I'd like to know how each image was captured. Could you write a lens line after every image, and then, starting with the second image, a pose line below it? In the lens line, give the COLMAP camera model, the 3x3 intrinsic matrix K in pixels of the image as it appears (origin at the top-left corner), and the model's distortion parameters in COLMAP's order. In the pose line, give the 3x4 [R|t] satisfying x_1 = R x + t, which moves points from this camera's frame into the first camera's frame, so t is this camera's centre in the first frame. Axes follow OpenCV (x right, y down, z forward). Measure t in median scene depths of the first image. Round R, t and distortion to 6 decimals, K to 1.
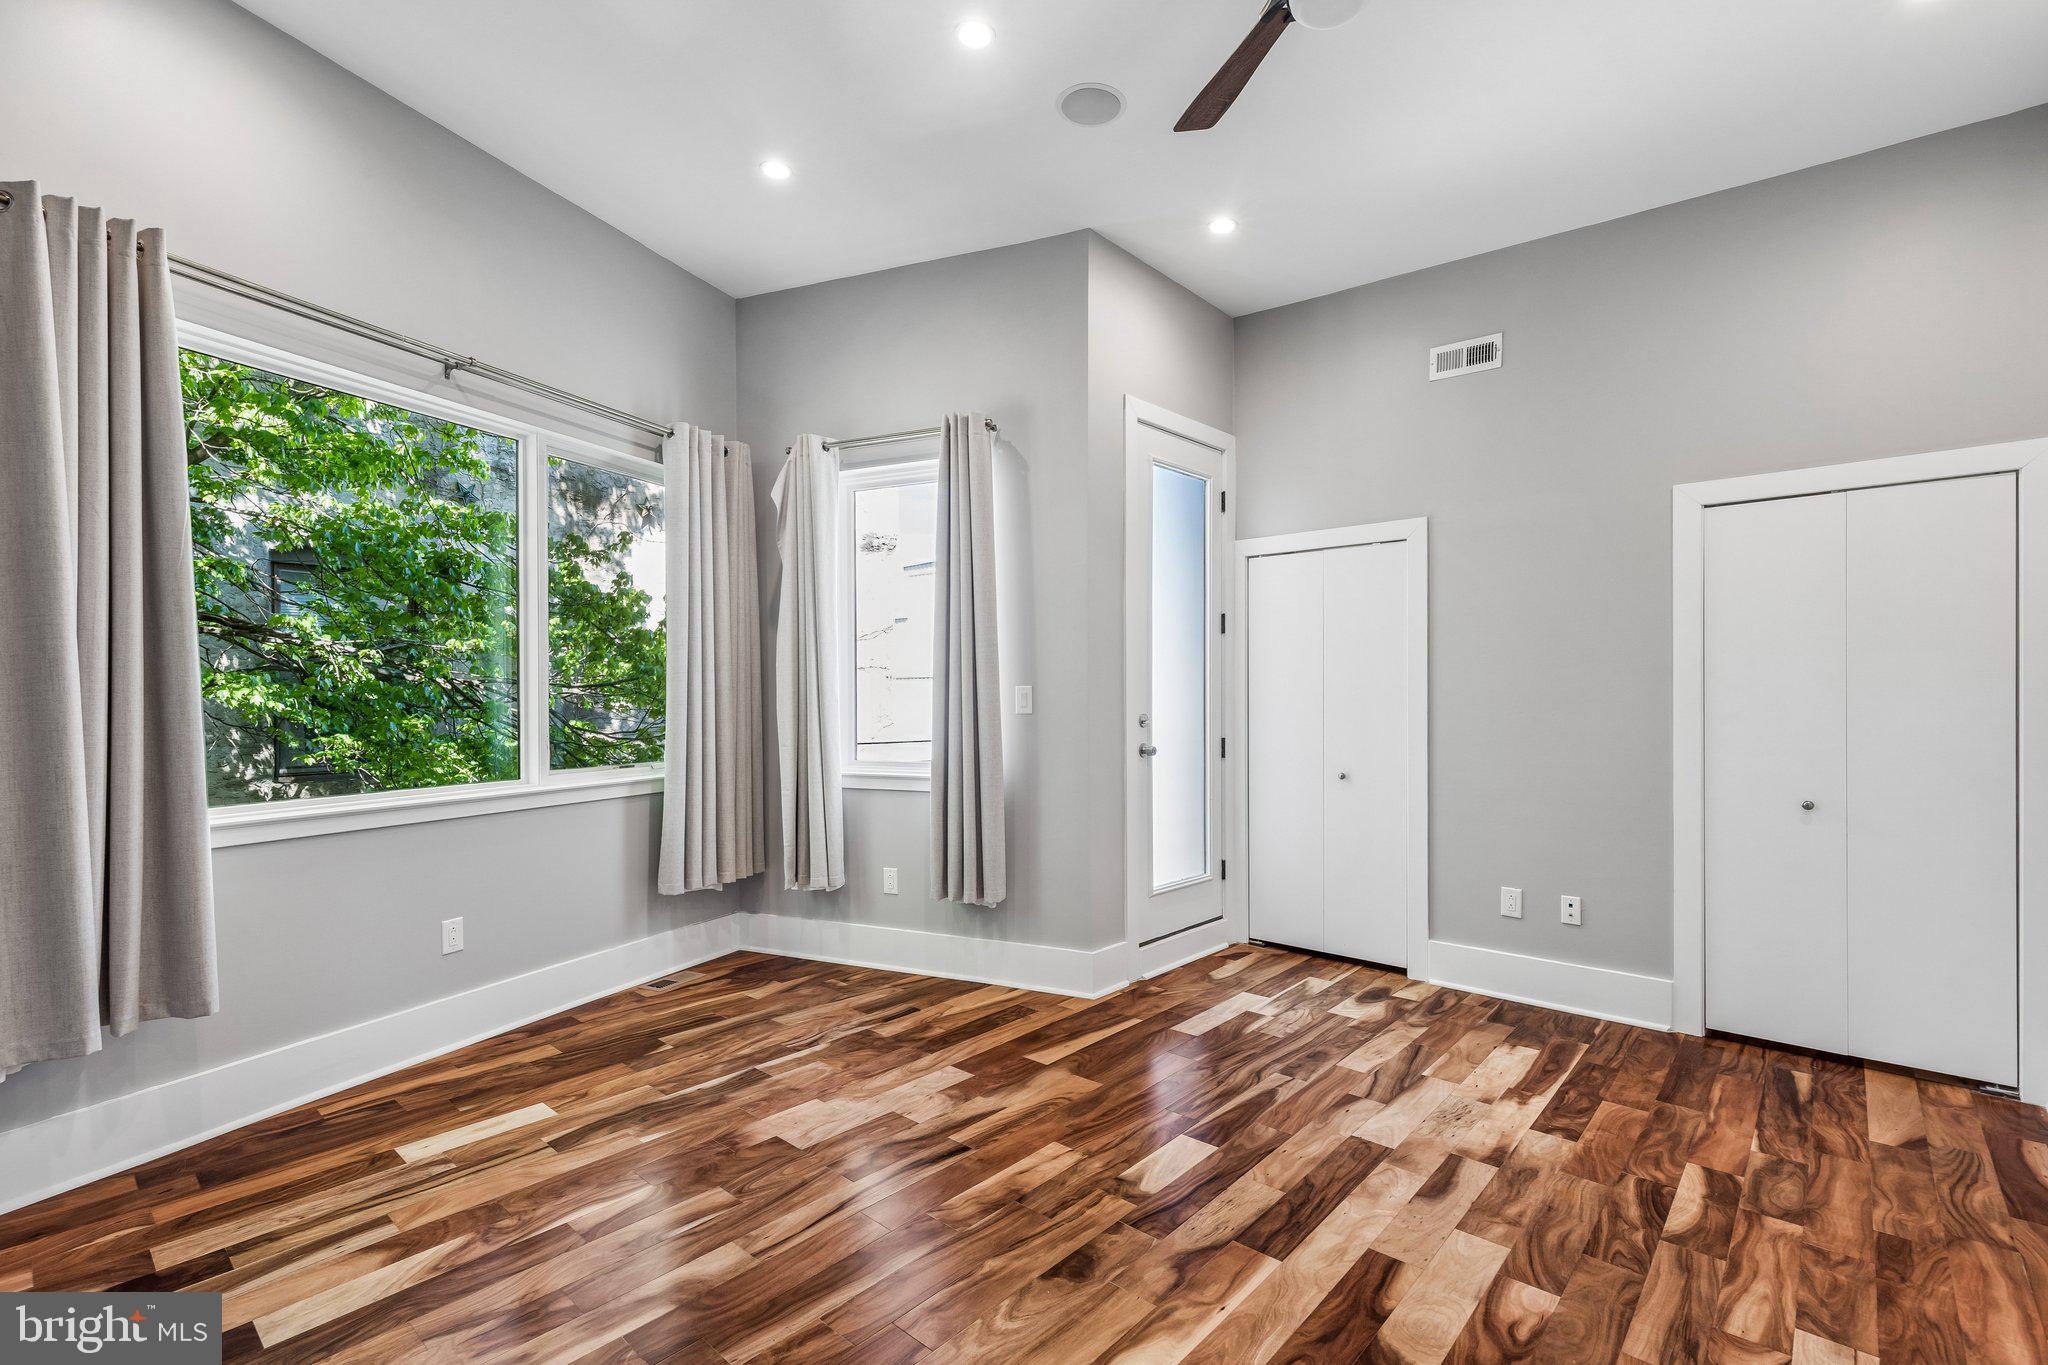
lens RADIAL K [[934.5, 0, 1036.7], [0, 934.5, 688.1], [0, 0, 1]] dist [0.010281, -0.001471]
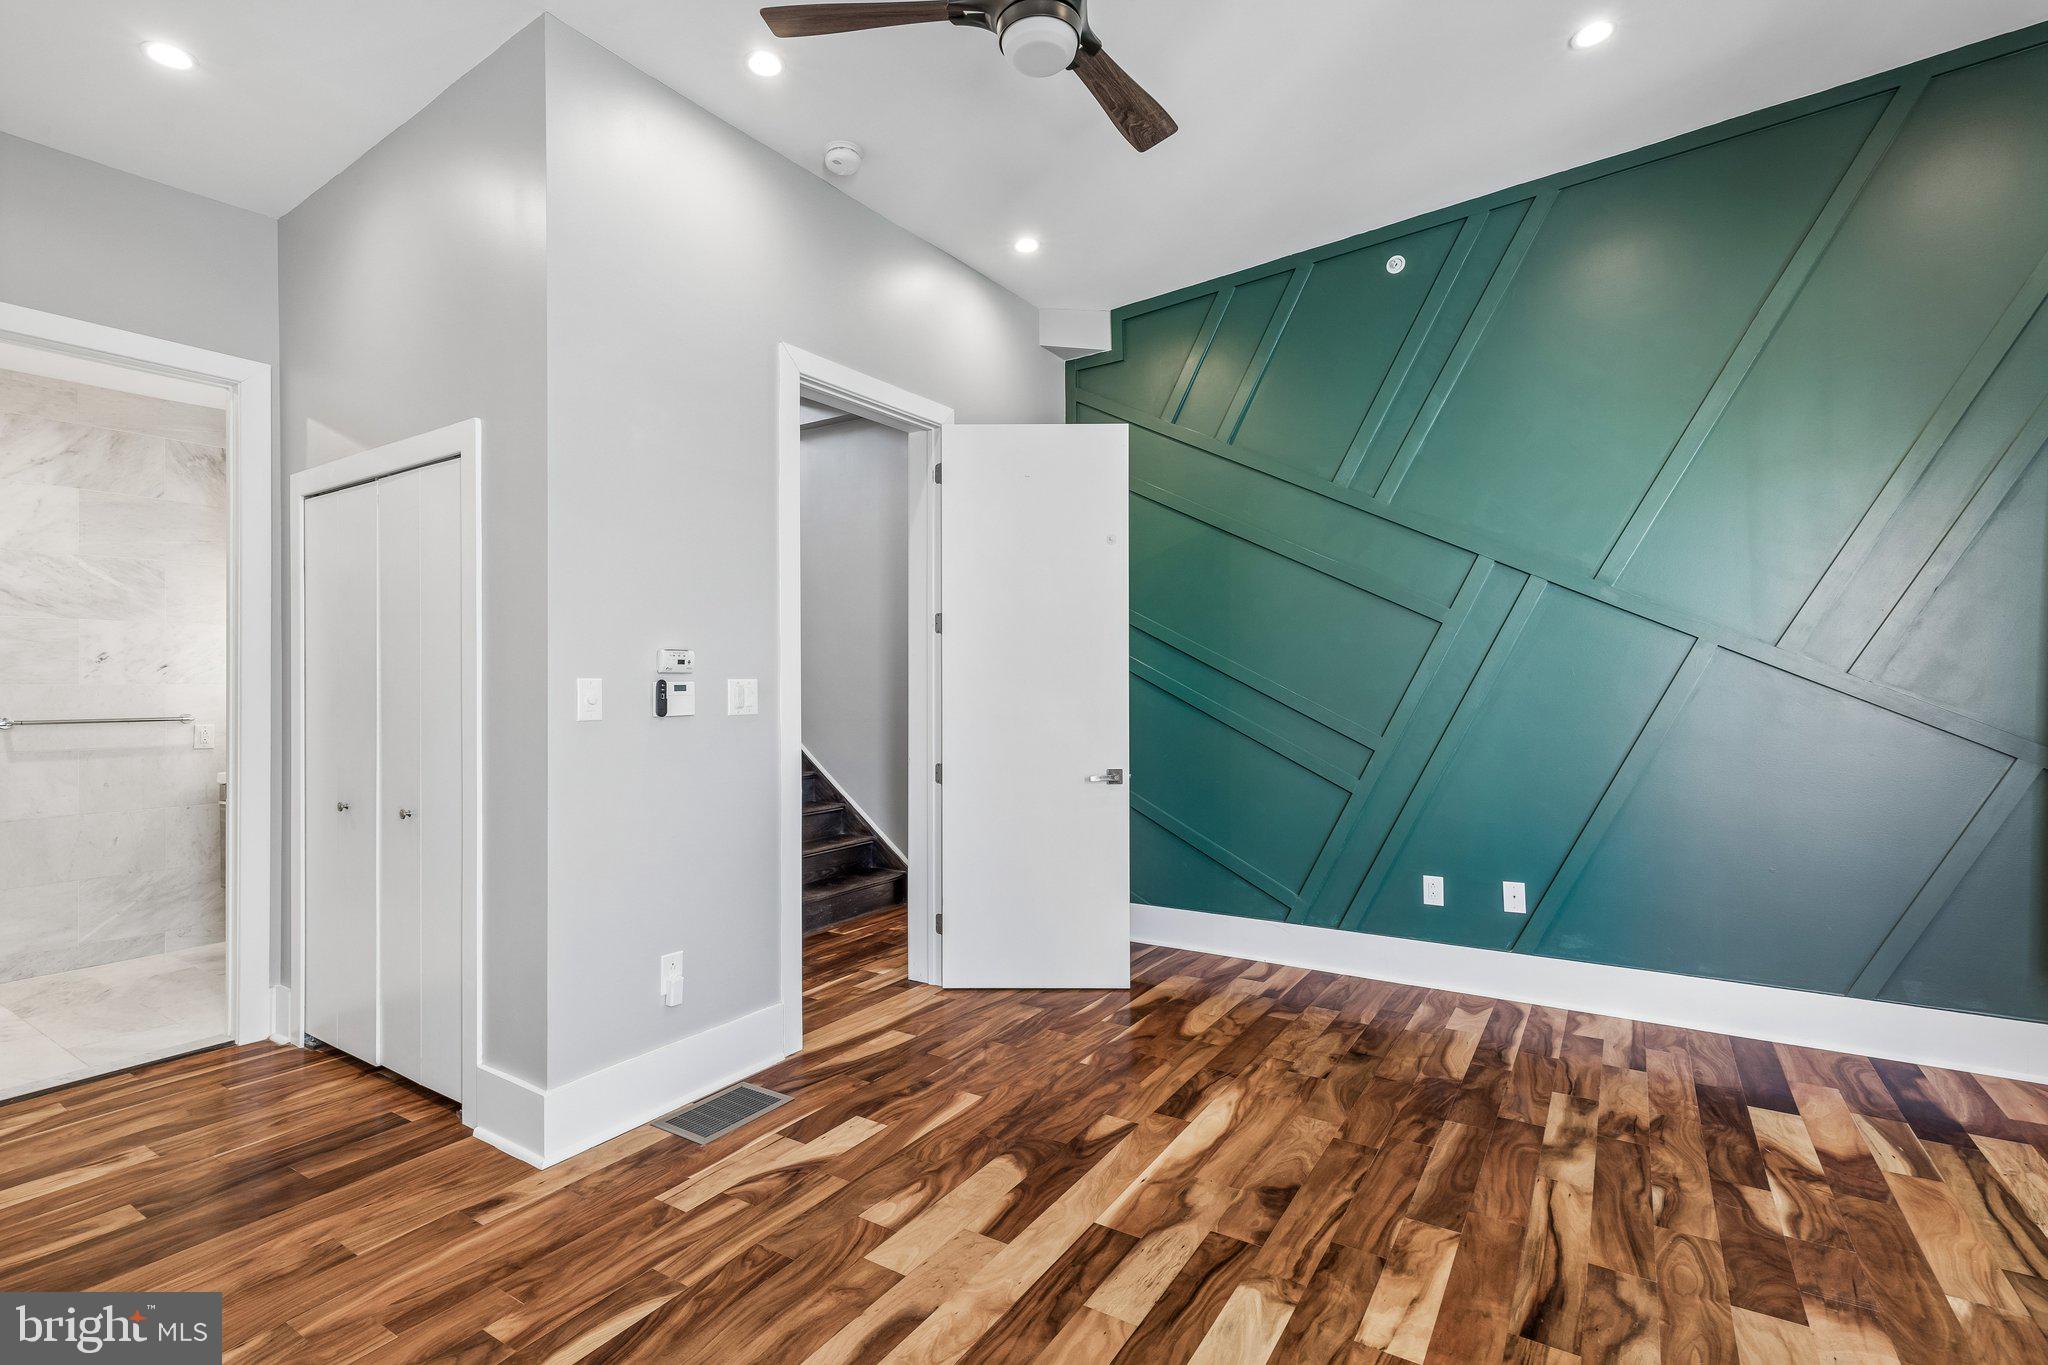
lens RADIAL K [[934.5, 0, 1016.7], [0, 934.5, 676.7], [0, 0, 1]] dist [0.010281, -0.001471]
pose [[-0.990767, 0.008203, -0.135324, 0.348638], [0.010871, 0.999761, -0.018984, 0.009983], [0.135136, -0.020279, -0.990620, 1.468681]]
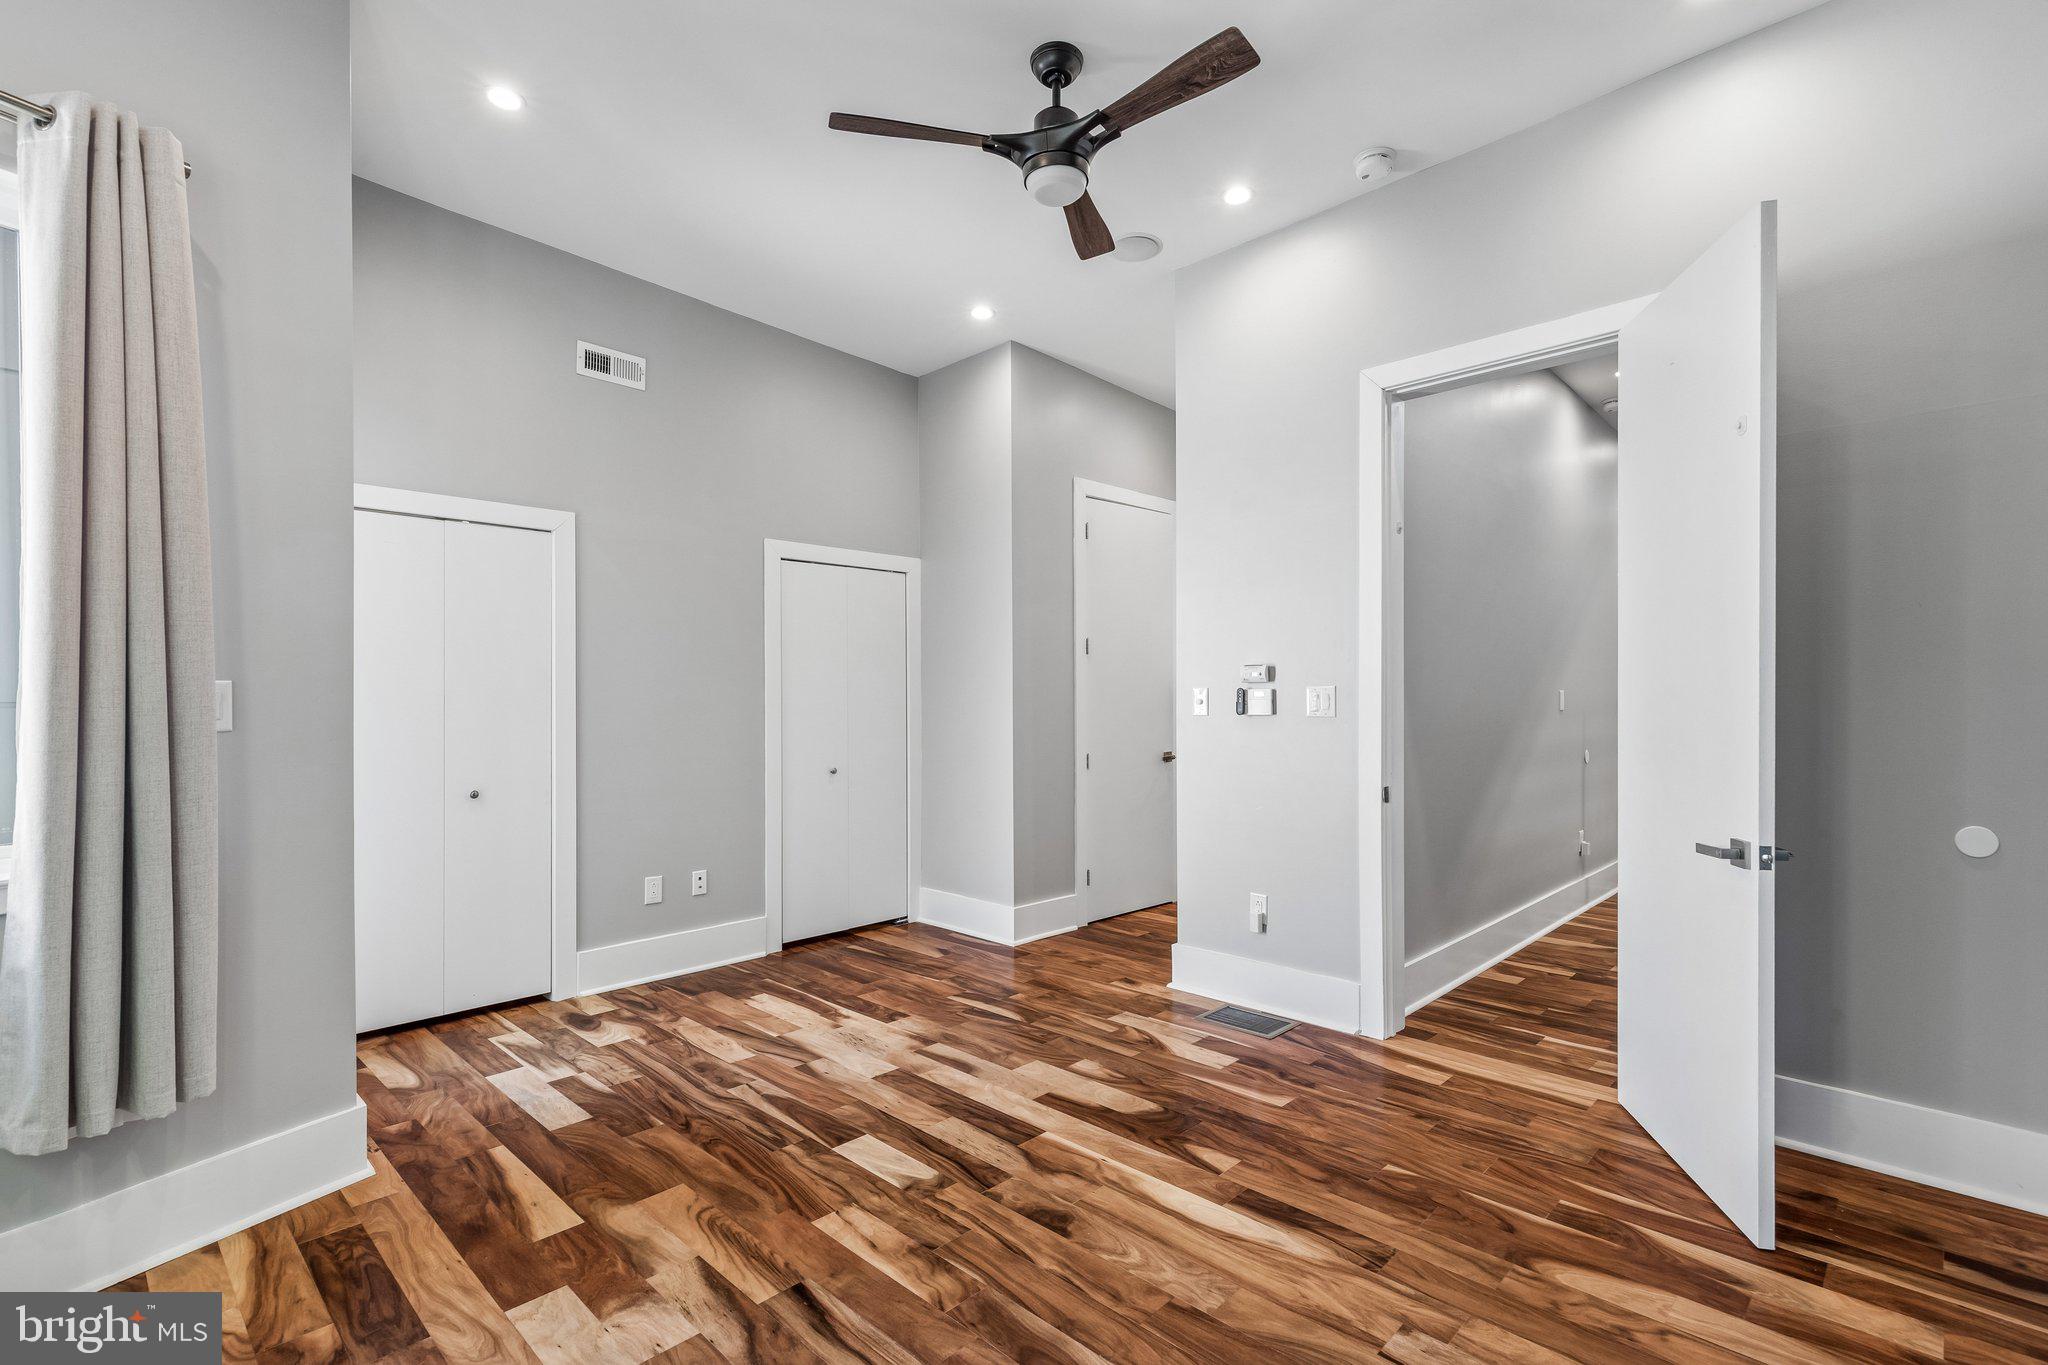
lens RADIAL K [[934.5, 0, 1037.9], [0, 934.5, 693.5], [0, 0, 1]] dist [0.010281, -0.001471]
pose [[0.042684, 0.004617, 0.999078, -0.745566], [-0.003704, 0.999983, -0.004463, 0.006353], [-0.999082, -0.003510, 0.042701, 0.686457]]
